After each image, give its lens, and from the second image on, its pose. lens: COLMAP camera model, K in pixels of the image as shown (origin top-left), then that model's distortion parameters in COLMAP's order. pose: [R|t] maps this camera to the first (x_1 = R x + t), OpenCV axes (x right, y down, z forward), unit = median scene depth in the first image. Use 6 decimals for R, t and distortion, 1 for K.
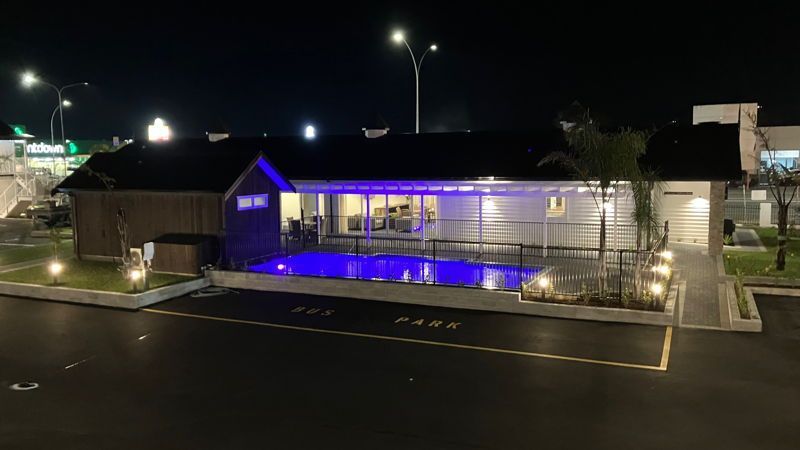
lens RADIAL K [[645.2, 0, 400.0], [0, 645.2, 225.0], [0, 0, 1]] dist [0.051862, 0.000779]
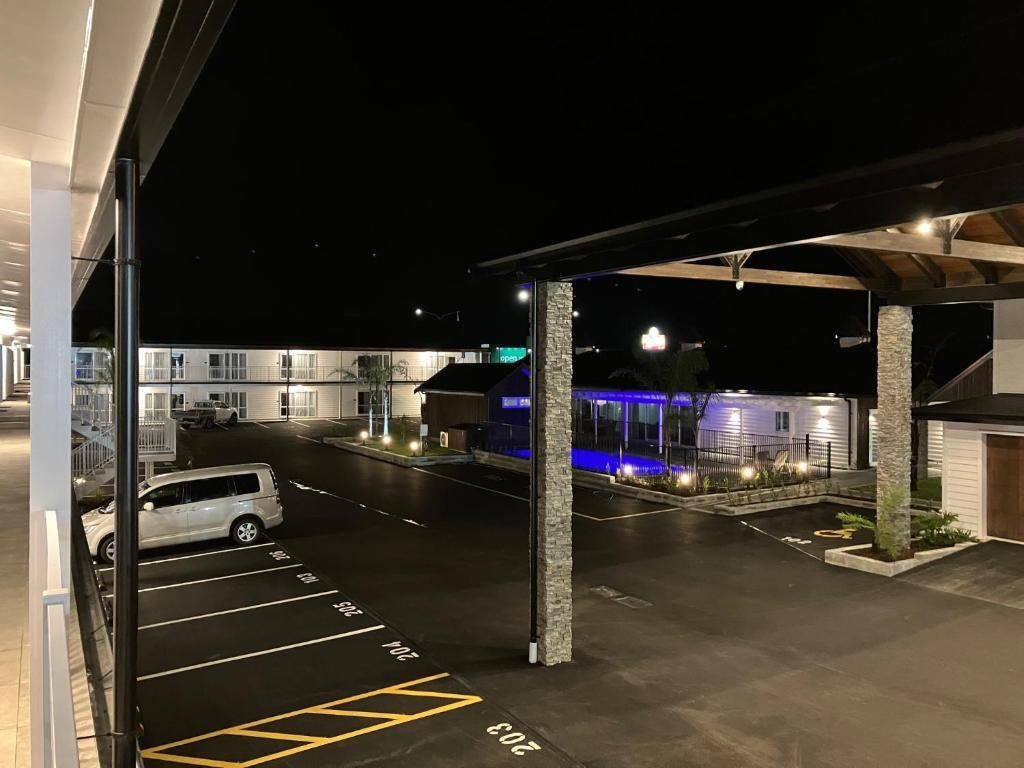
lens RADIAL K [[826.4, 0, 512.0], [0, 826.4, 384.0], [0, 0, 1]] dist [-0.000281, -0.001109]
pose [[0.805047, 0.026871, -0.592603, 0.759055], [-0.077379, 0.995195, -0.059993, 0.028501], [0.588143, 0.094152, 0.803258, -0.337846]]
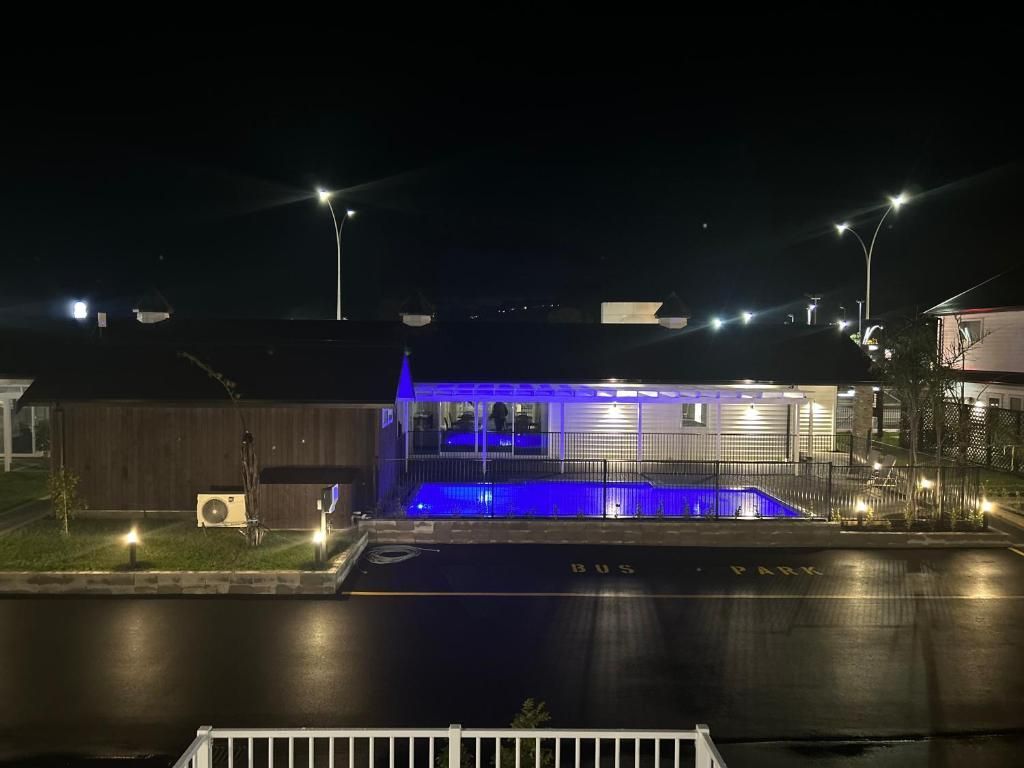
lens RADIAL K [[769.1, 0, 512.0], [0, 769.1, 384.0], [0, 0, 1]] dist [0.013312, 0.002195]
pose [[0.902017, 0.000559, 0.431701, -0.471429], [0.026845, 0.997991, -0.057382, -0.018911], [-0.430866, 0.063349, 0.900190, 0.221858]]
